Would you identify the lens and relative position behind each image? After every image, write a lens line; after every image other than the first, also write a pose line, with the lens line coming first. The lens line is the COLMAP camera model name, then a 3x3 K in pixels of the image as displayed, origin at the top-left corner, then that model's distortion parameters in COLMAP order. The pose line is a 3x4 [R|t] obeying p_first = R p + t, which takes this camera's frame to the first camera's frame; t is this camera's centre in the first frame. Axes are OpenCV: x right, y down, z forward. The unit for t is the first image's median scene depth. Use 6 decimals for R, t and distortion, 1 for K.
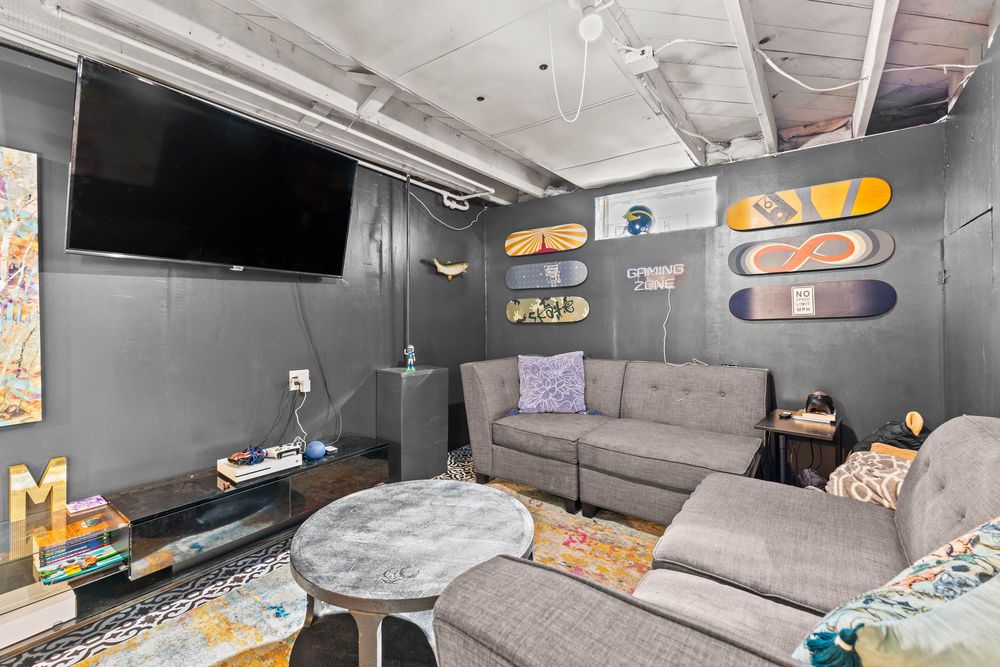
lens RADIAL K [[431.4, 0, 492.7], [0, 431.4, 317.1], [0, 0, 1]] dist [0.009152, -0.000740]
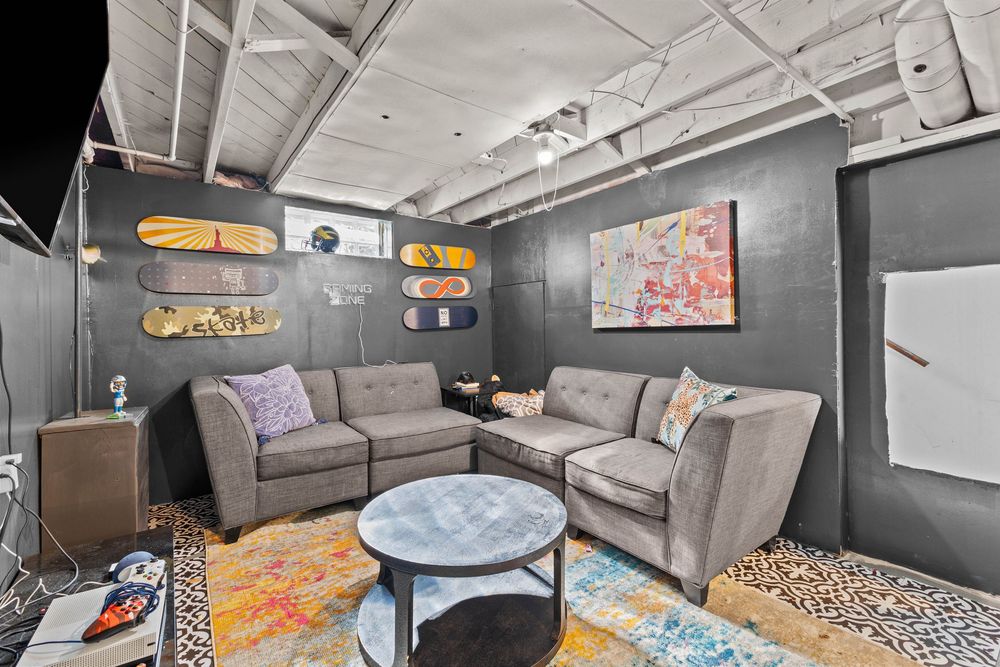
lens RADIAL K [[431.4, 0, 498.9], [0, 431.4, 326.7], [0, 0, 1]] dist [0.009152, -0.000740]
pose [[0.286352, -0.003630, 0.958118, -0.550860], [0.008593, 0.999962, 0.001221, -0.001786], [-0.958086, 0.007883, 0.286372, 0.260396]]
